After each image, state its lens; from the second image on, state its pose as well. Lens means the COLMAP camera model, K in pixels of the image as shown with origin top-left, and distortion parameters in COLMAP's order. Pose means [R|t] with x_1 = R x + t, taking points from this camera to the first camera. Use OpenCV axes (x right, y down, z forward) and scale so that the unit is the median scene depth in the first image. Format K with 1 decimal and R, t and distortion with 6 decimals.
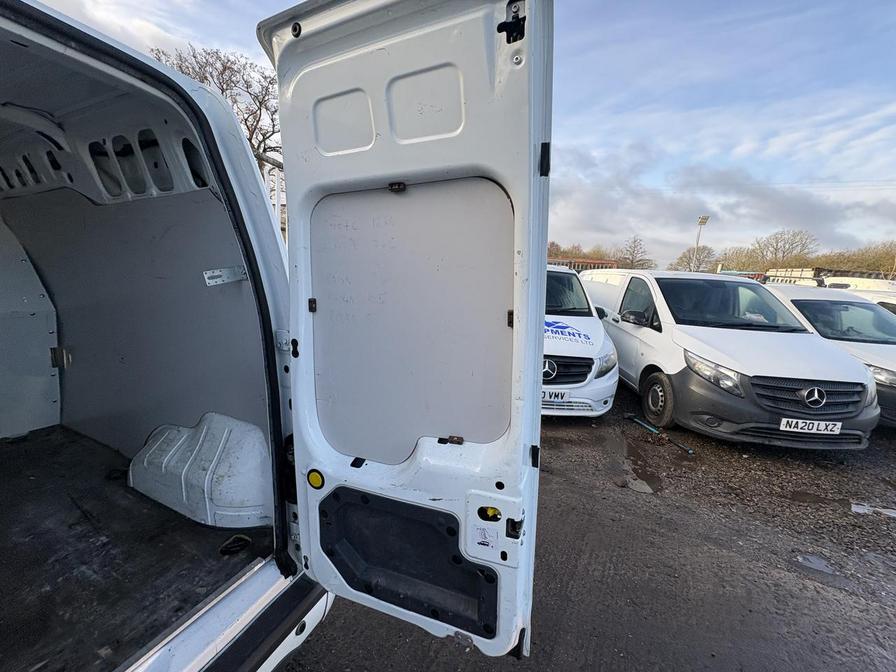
lens RADIAL K [[356.0, 0, 448.8], [0, 356.0, 336.2], [0, 0, 1]] dist [-0.000187, -0.000347]
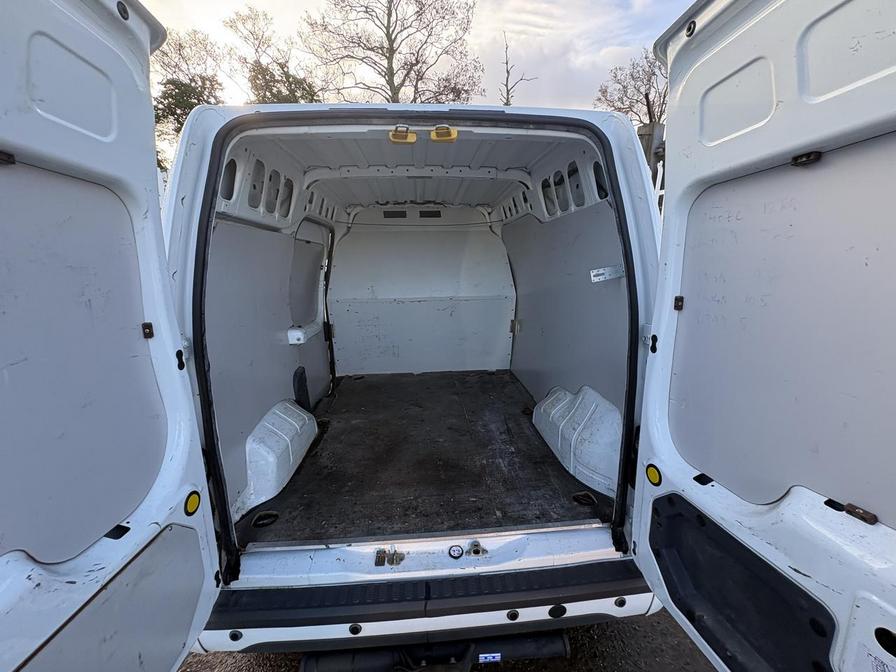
lens RADIAL K [[356.0, 0, 448.8], [0, 356.0, 336.2], [0, 0, 1]] dist [-0.000187, -0.000347]
pose [[0.501590, 0.137646, -0.854085, 0.133382], [-0.112499, 0.989256, 0.093362, -0.015824], [0.857760, 0.049254, 0.511686, -0.033922]]
